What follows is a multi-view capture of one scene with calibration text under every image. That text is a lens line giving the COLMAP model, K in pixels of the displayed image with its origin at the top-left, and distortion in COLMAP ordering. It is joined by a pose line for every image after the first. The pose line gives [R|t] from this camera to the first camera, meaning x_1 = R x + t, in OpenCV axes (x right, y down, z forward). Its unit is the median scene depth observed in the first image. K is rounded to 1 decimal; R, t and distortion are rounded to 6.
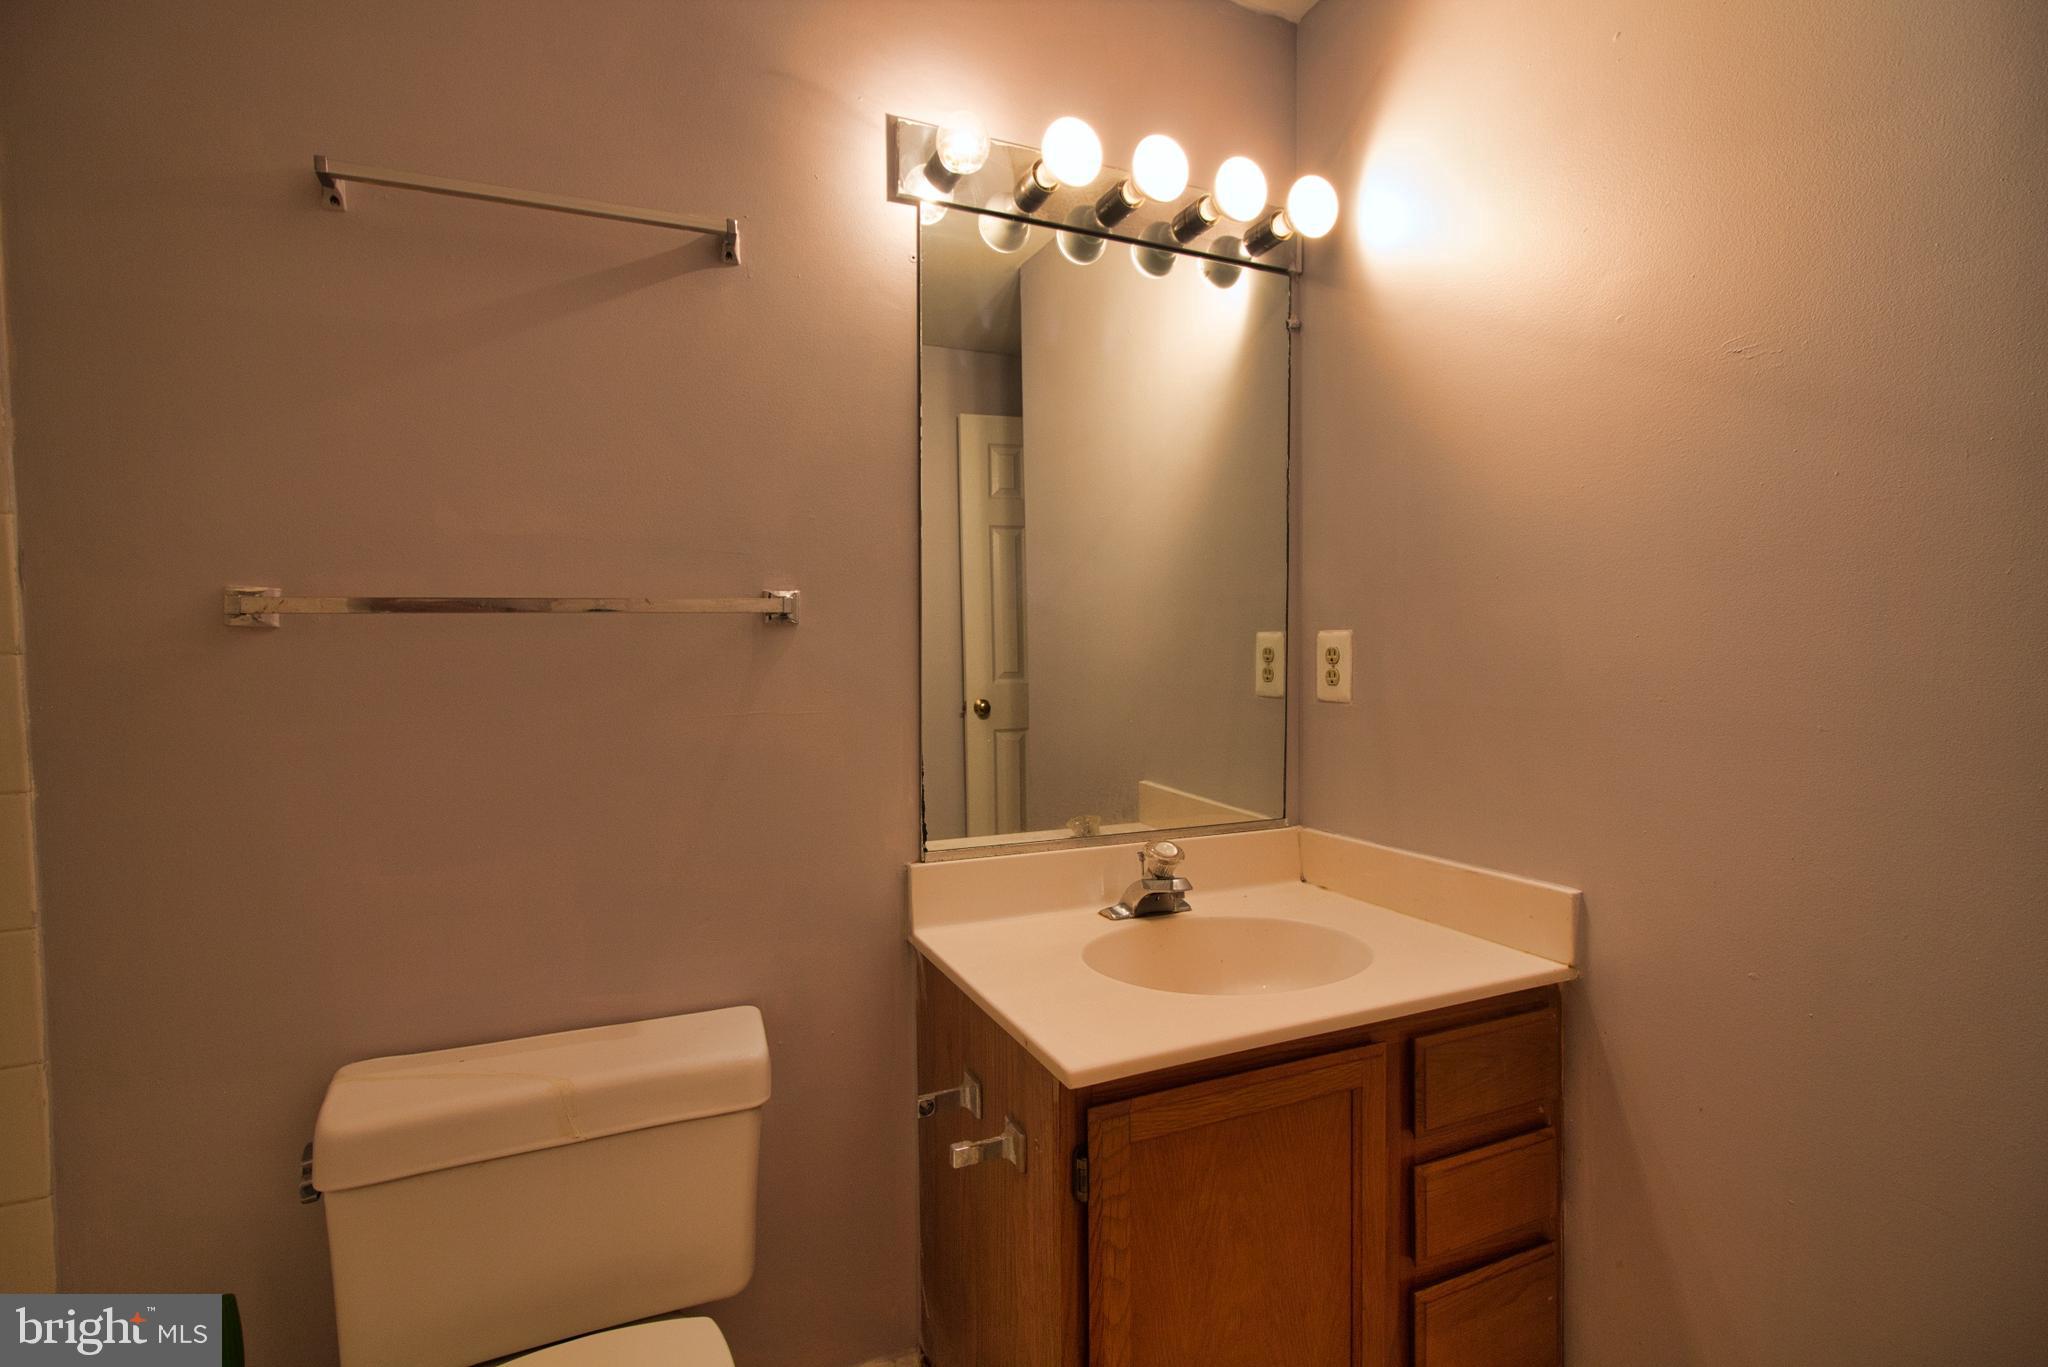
lens RADIAL K [[945.2, 0, 1022.0], [0, 945.2, 682.9], [0, 0, 1]] dist [0.002061, 0.000206]
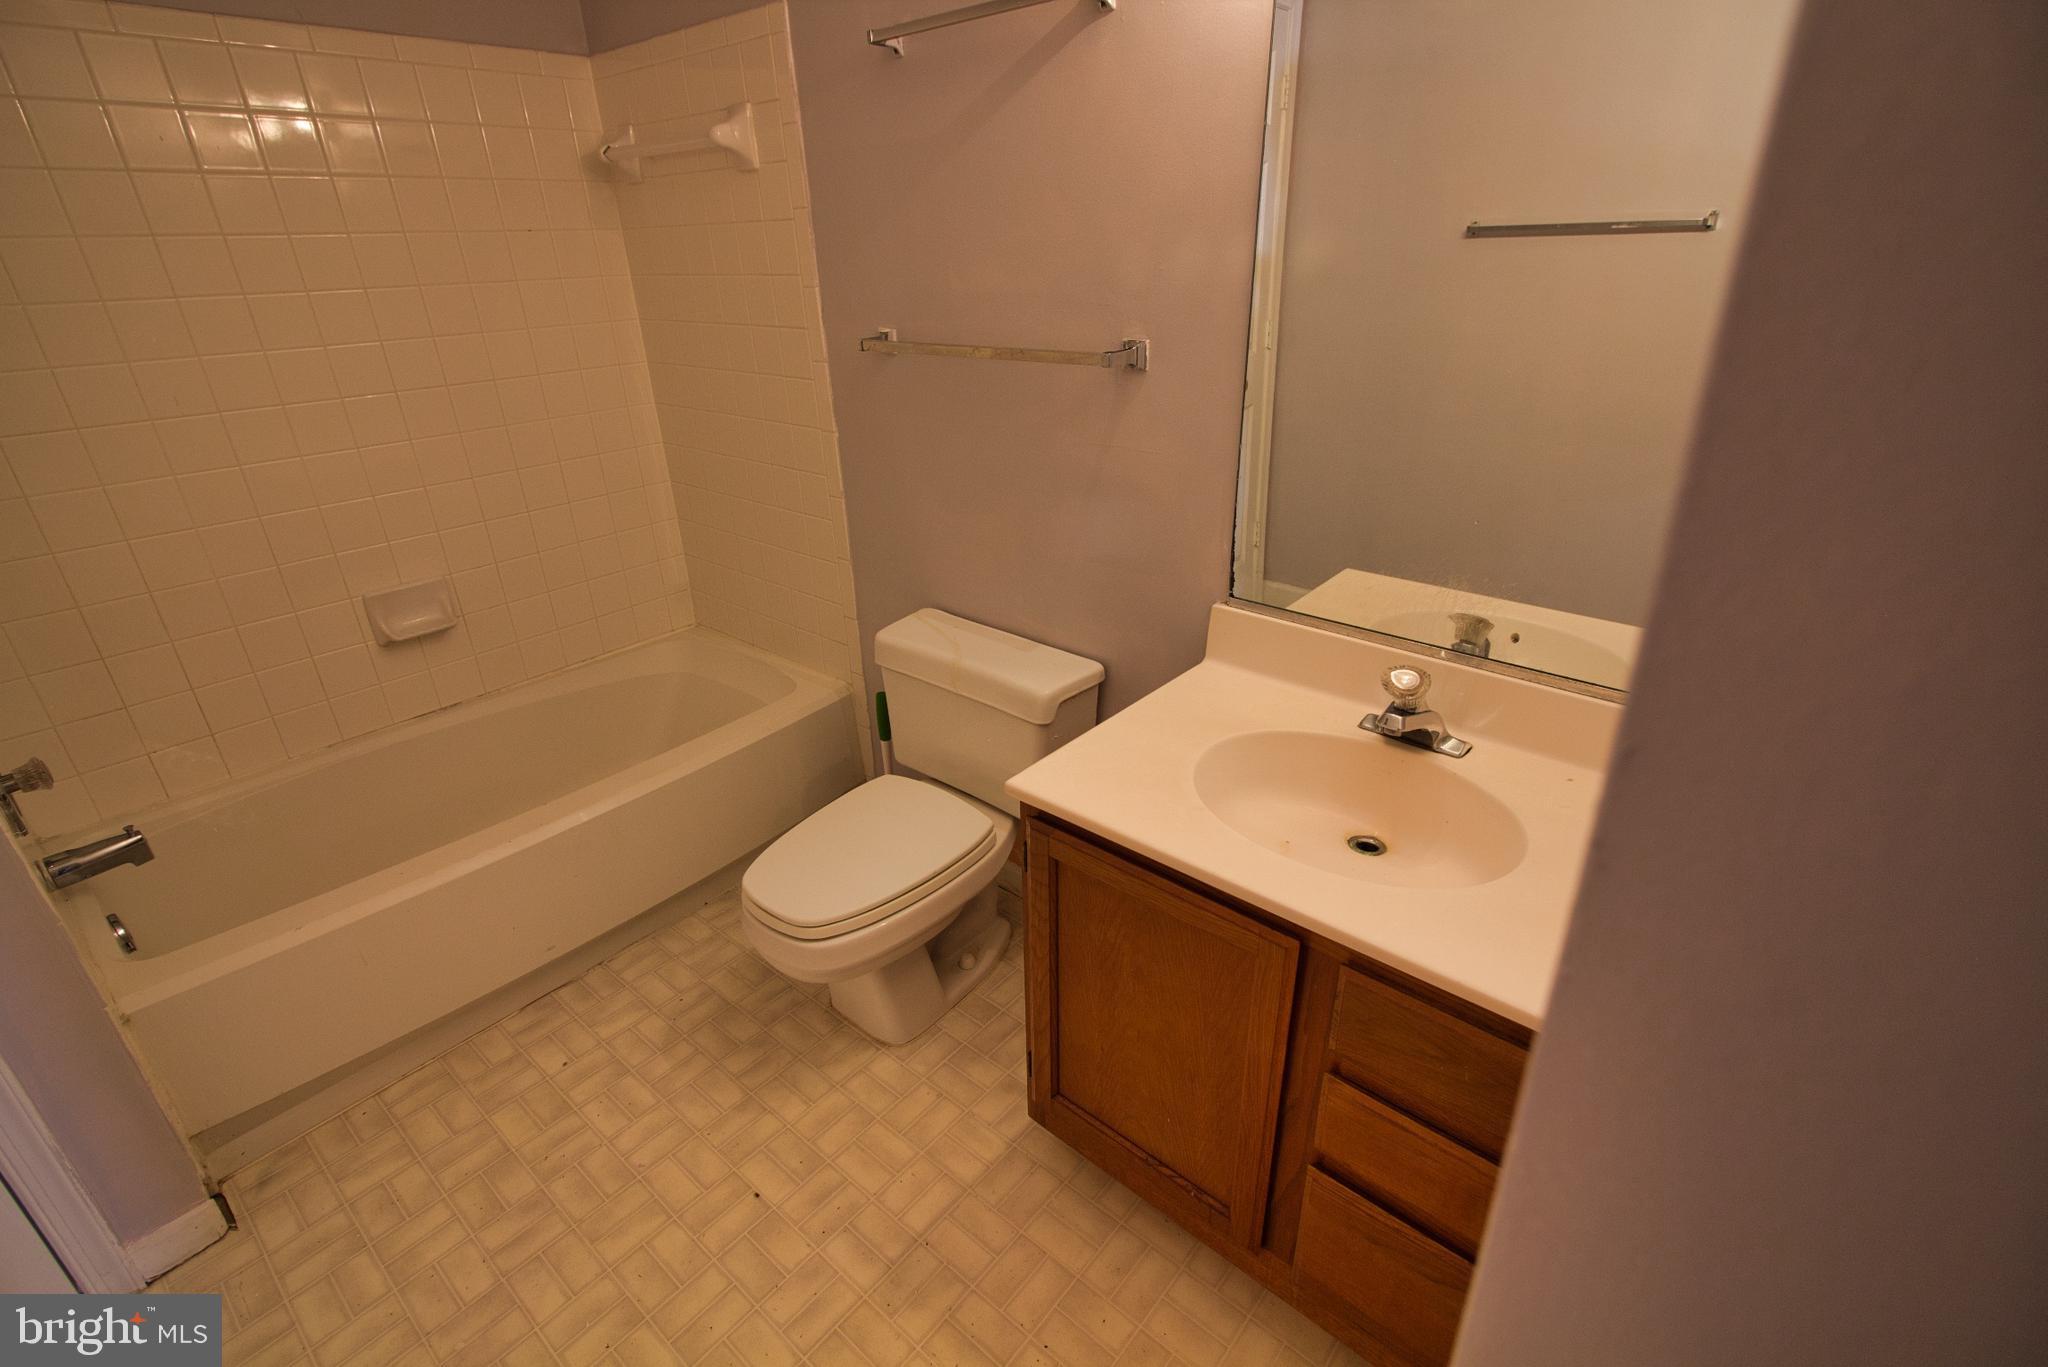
lens RADIAL K [[945.2, 0, 1023.9], [0, 945.2, 681.8], [0, 0, 1]] dist [0.002061, 0.000206]
pose [[0.432449, 0.380262, -0.817551, 0.920434], [-0.017381, 0.910066, 0.414099, -0.227465], [0.901491, -0.164866, 0.400166, 0.422554]]
